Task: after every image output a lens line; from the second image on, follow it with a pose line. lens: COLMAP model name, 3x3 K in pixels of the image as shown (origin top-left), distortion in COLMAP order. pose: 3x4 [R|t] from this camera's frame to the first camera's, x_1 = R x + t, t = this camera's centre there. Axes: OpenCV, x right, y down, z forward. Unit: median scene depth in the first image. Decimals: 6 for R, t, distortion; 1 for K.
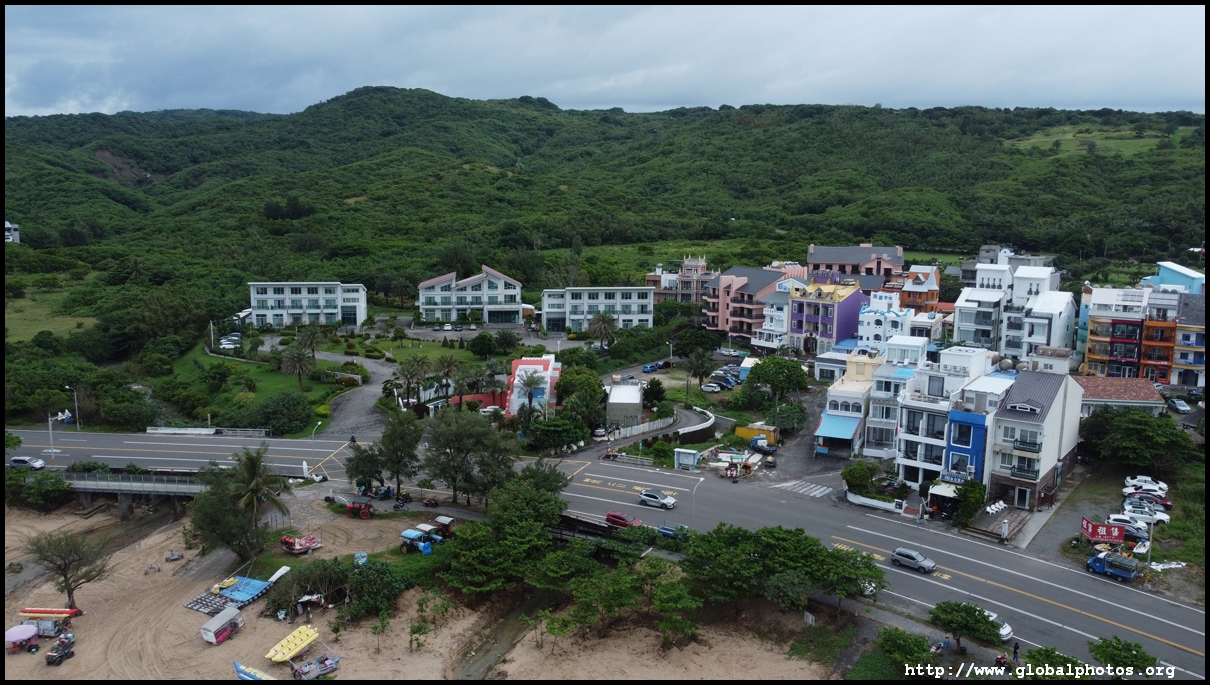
lens RADIAL K [[859.7, 0, 603.2], [0, 859.7, 344.8], [0, 0, 1]] dist [-0.004881, -0.001485]
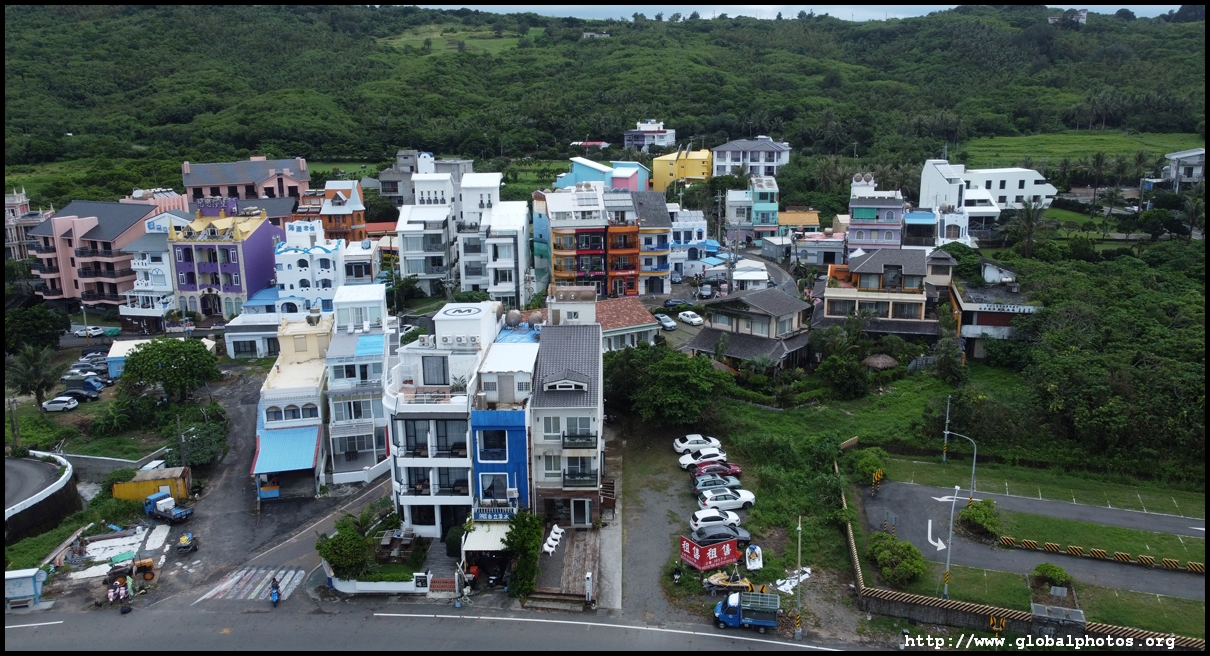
lens RADIAL K [[942.5, 0, 601.6], [0, 942.5, 330.0], [0, 0, 1]] dist [0.006618, -0.010690]
pose [[0.794790, -0.165957, 0.583752, 0.048245], [0.126559, 0.986060, 0.108019, -0.028203], [-0.593542, -0.011973, 0.804714, 0.223896]]
